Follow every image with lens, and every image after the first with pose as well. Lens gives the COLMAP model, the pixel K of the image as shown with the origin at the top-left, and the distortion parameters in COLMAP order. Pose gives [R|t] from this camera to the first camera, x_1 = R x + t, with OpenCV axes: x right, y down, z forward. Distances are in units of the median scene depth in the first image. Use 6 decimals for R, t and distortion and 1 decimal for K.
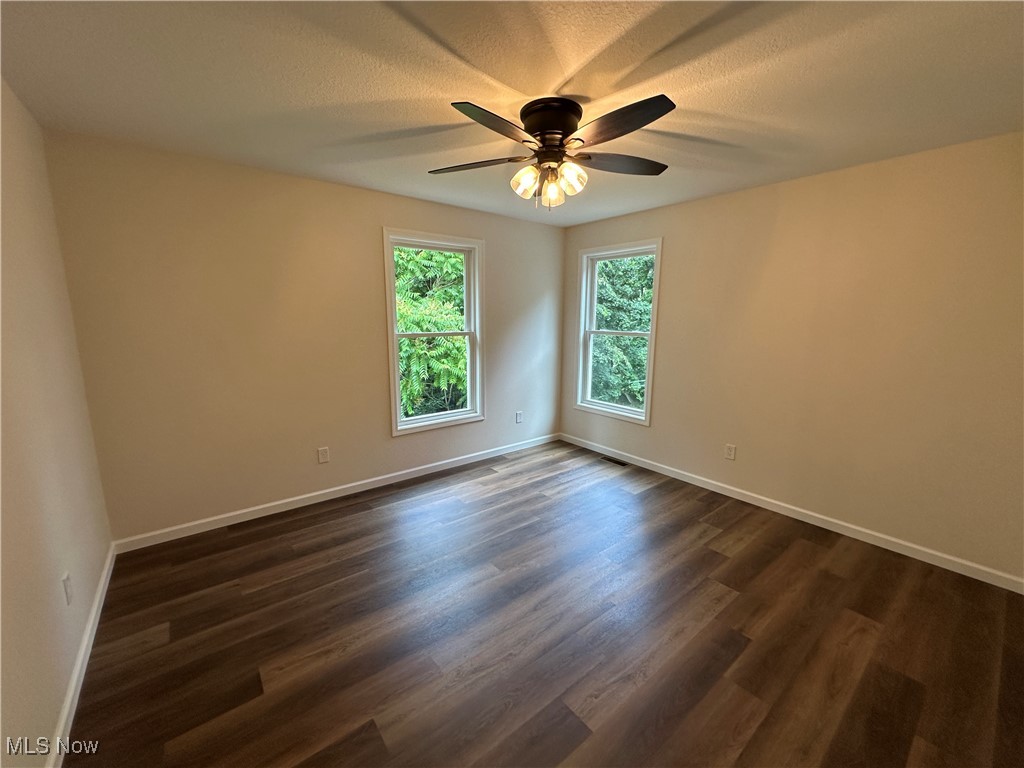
lens RADIAL K [[408.1, 0, 512.0], [0, 408.1, 384.0], [0, 0, 1]] dist [-0.002025, -0.000117]
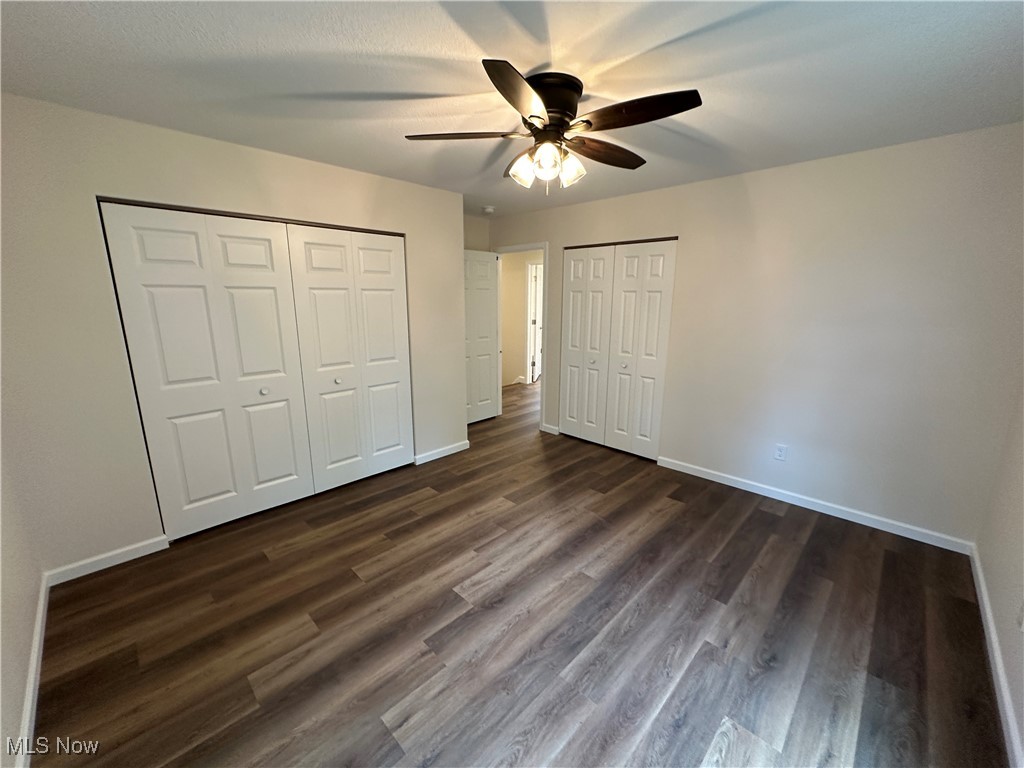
lens RADIAL K [[416.8, 0, 512.5], [0, 416.8, 382.3], [0, 0, 1]] dist [0.011184, -0.000235]
pose [[-0.991879, 0.013913, -0.126426, 0.258627], [-0.033573, 0.930104, 0.365759, -0.325685], [0.122678, 0.367033, -0.922083, 1.765822]]
